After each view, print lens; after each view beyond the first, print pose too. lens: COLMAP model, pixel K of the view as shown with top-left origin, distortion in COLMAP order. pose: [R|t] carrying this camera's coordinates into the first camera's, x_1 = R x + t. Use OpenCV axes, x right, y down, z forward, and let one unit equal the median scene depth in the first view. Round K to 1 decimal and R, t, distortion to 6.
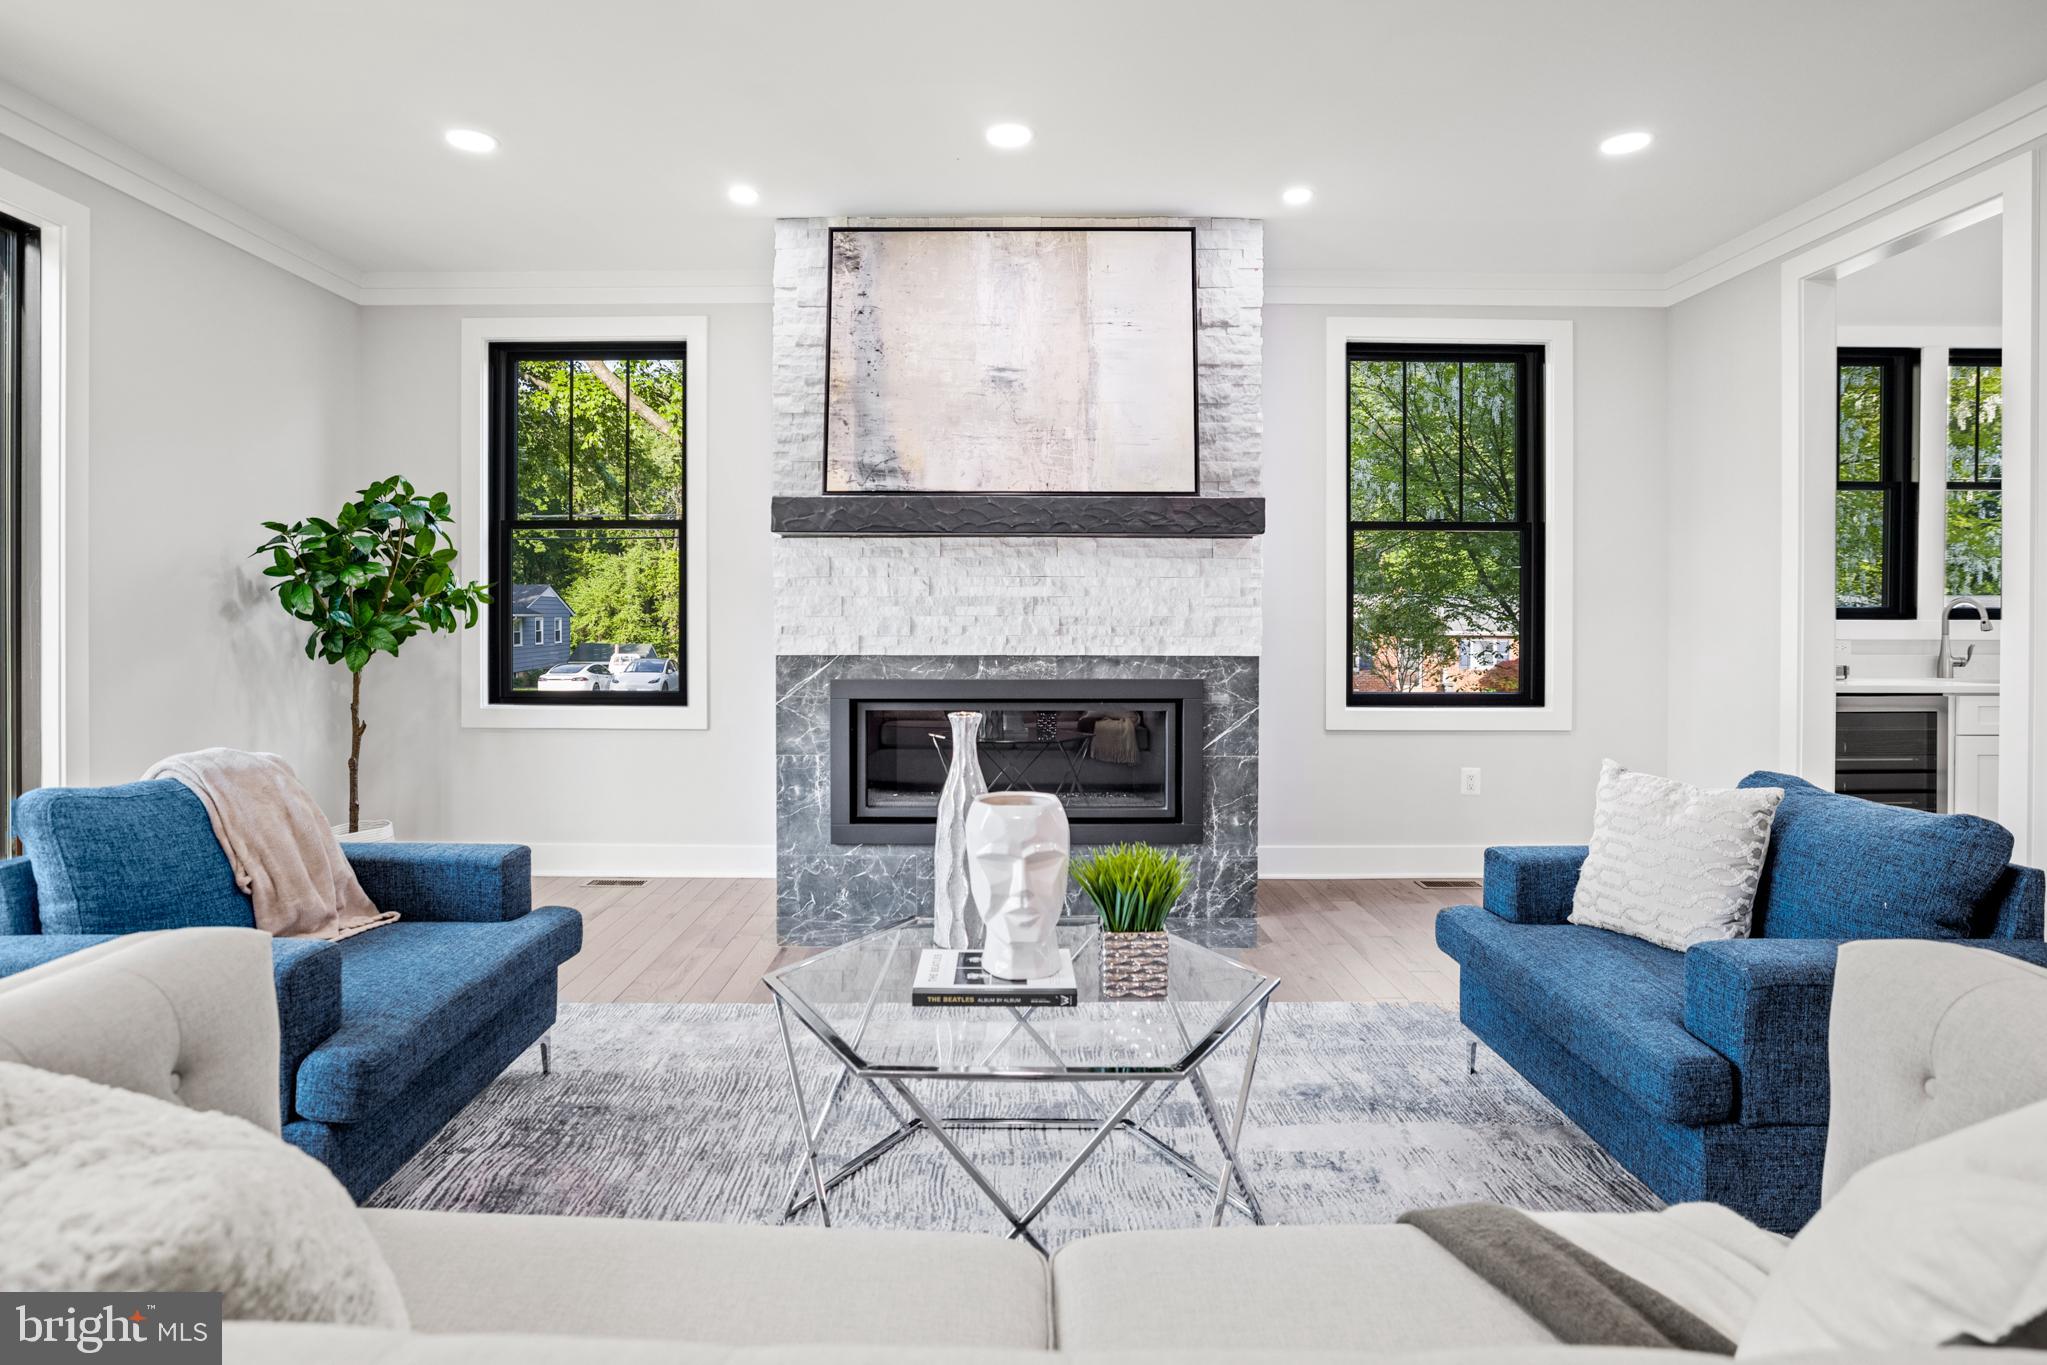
lens RADIAL K [[1084.1, 0, 1036.1], [0, 1084.1, 624.7], [0, 0, 1]] dist [-0.023120, 0.001406]
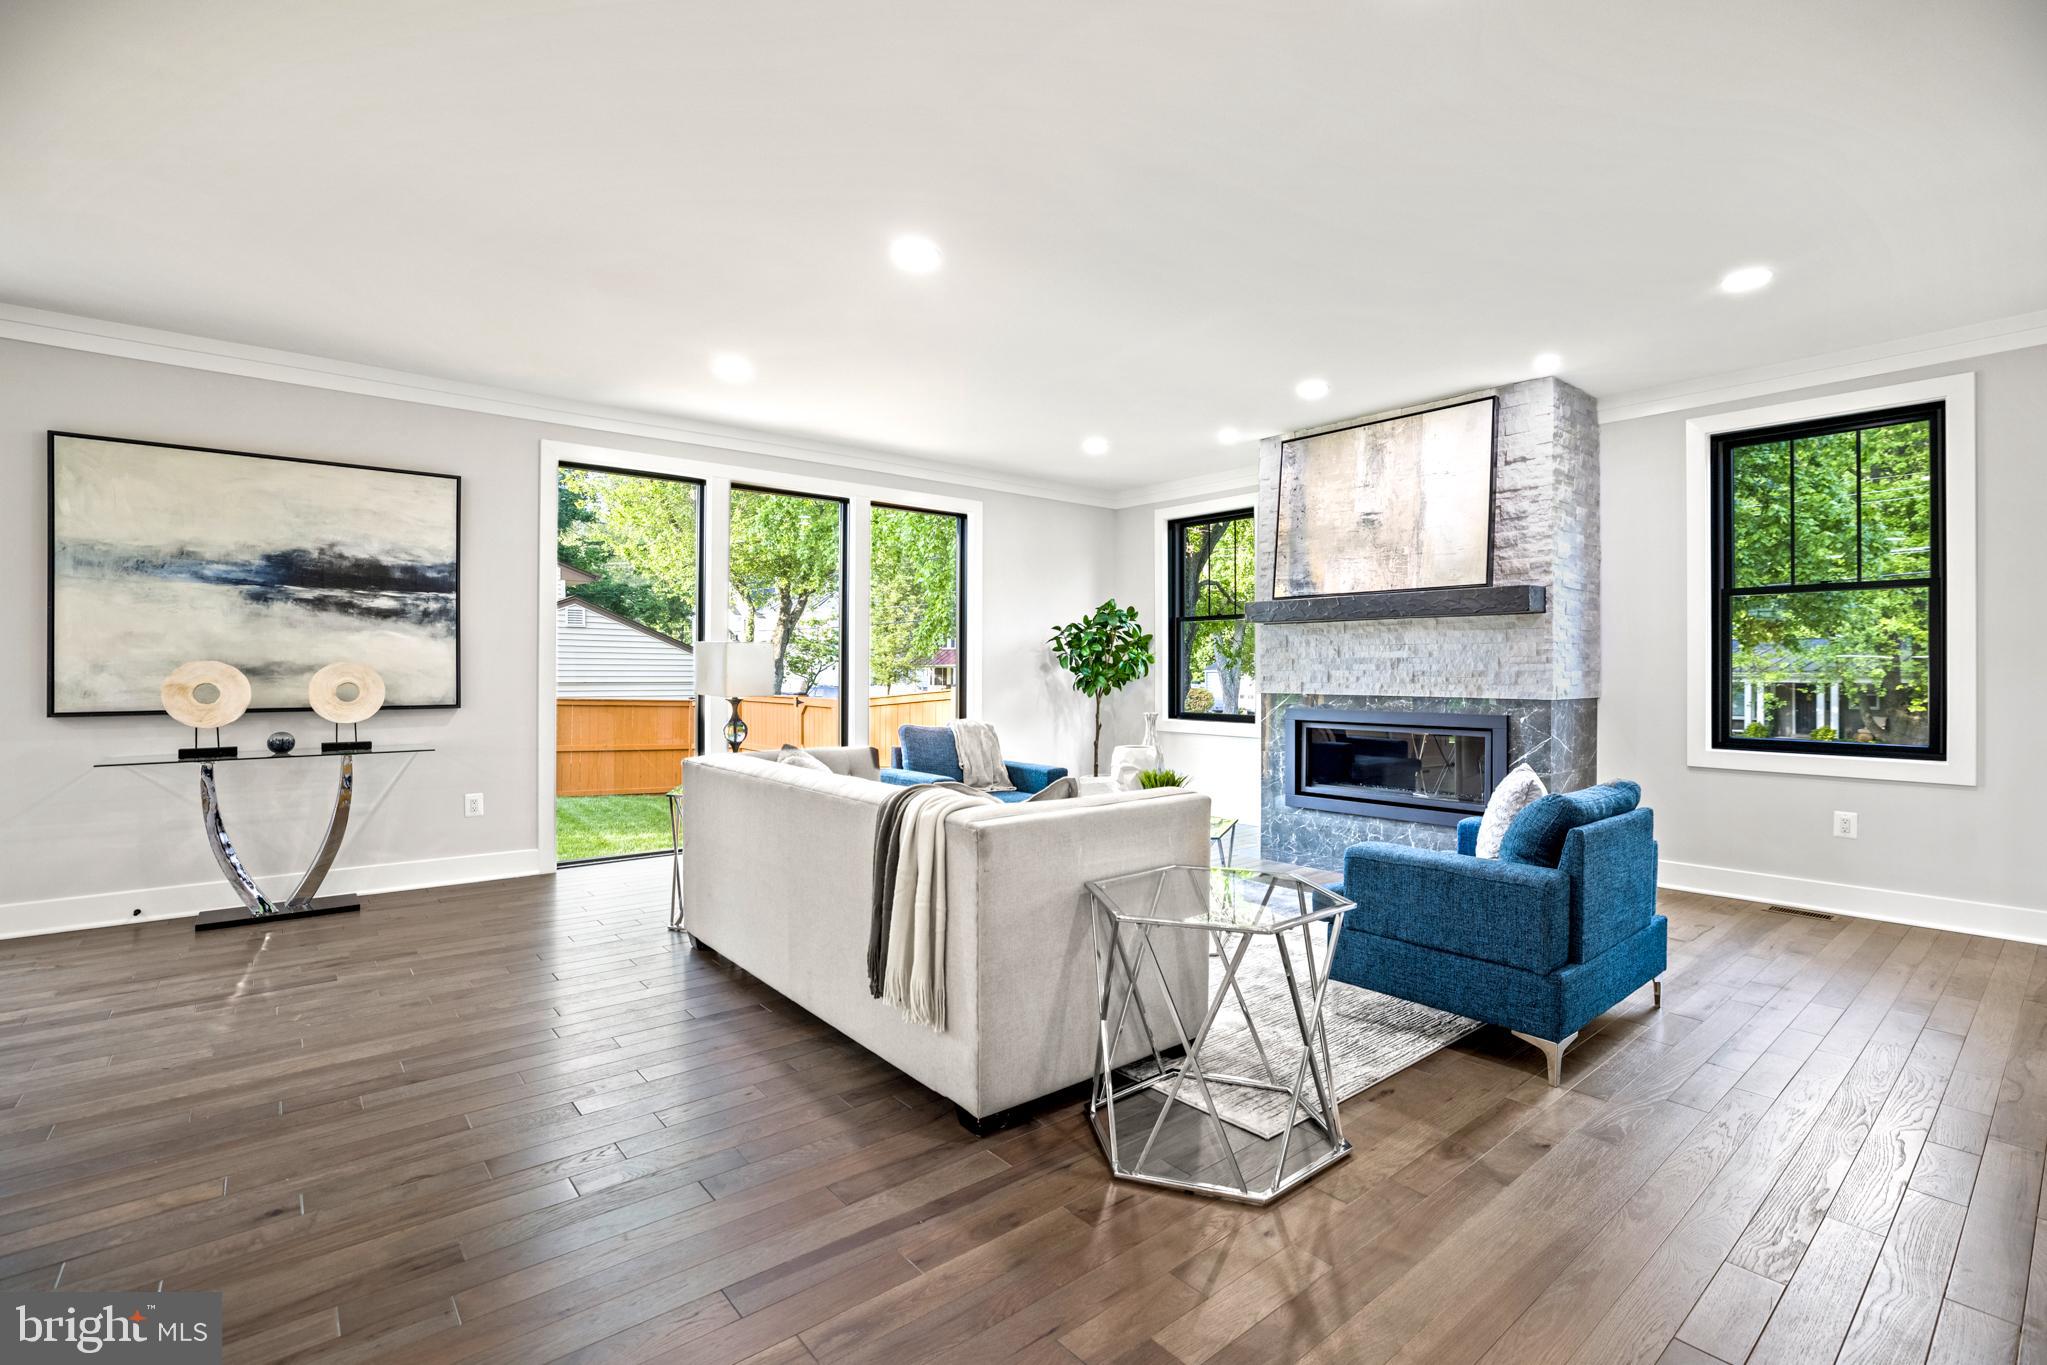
lens RADIAL K [[921.8, 0, 1016.7], [0, 921.8, 666.7], [0, 0, 1]] dist [-0.044095, 0.018053]
pose [[0.633264, -0.002695, -0.773931, 0.657198], [-0.004032, 0.999969, -0.006781, -0.002355], [0.773926, 0.007415, 0.633233, -0.231578]]
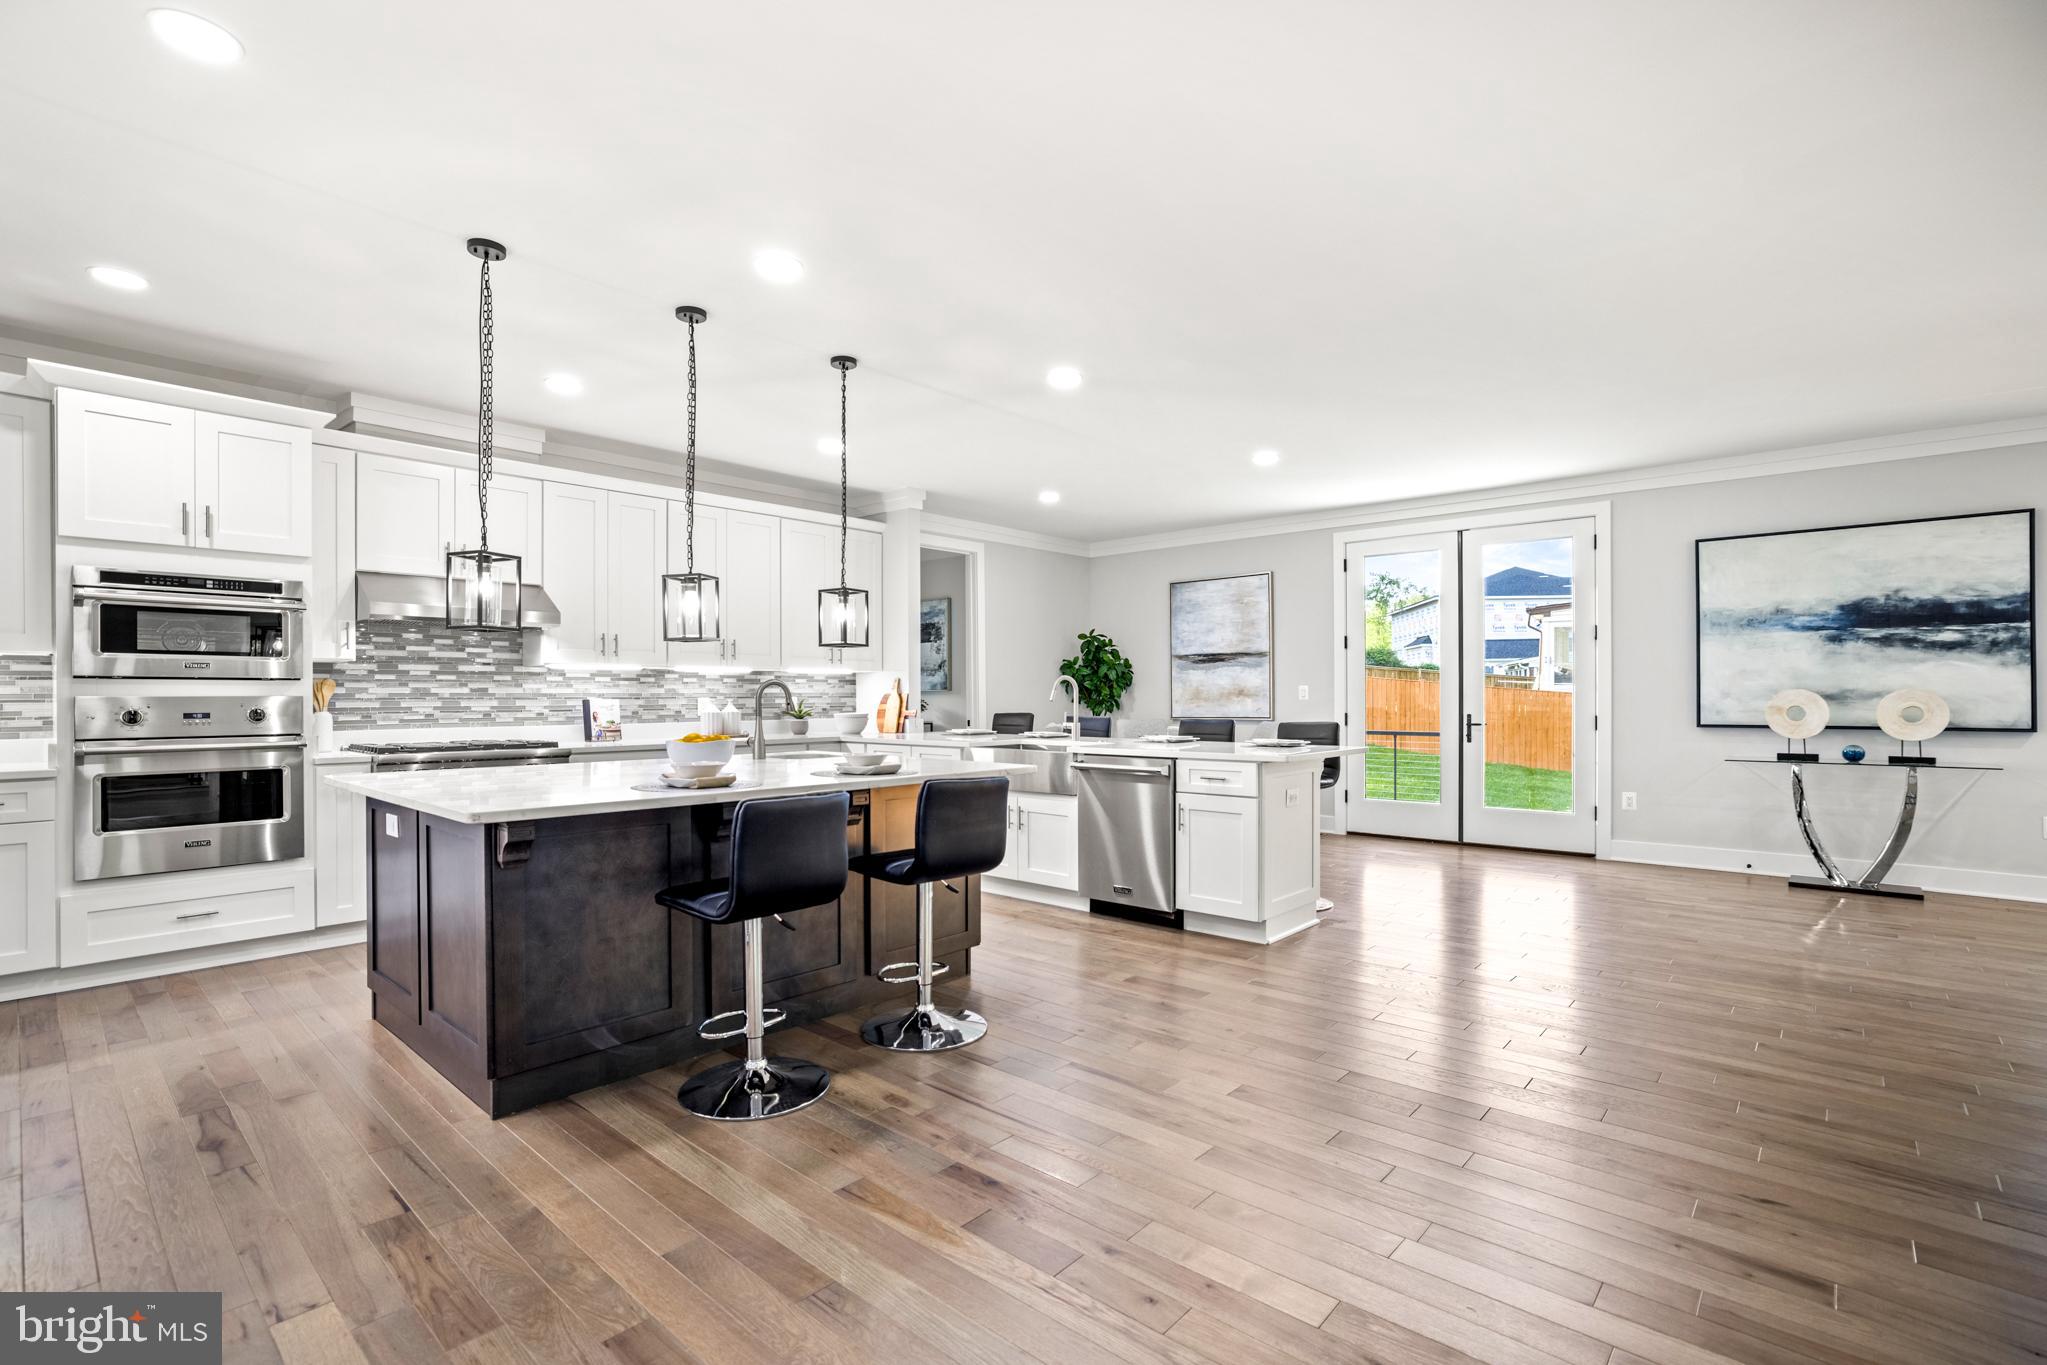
lens RADIAL K [[947.6, 0, 1022.1], [0, 947.6, 691.2], [0, 0, 1]] dist [-0.039461, 0.015874]
pose [[-0.687895, -0.004430, -0.725797, 1.113689], [-0.003200, 0.999990, -0.003070, -0.000755], [0.725803, 0.000211, -0.687902, -0.179873]]
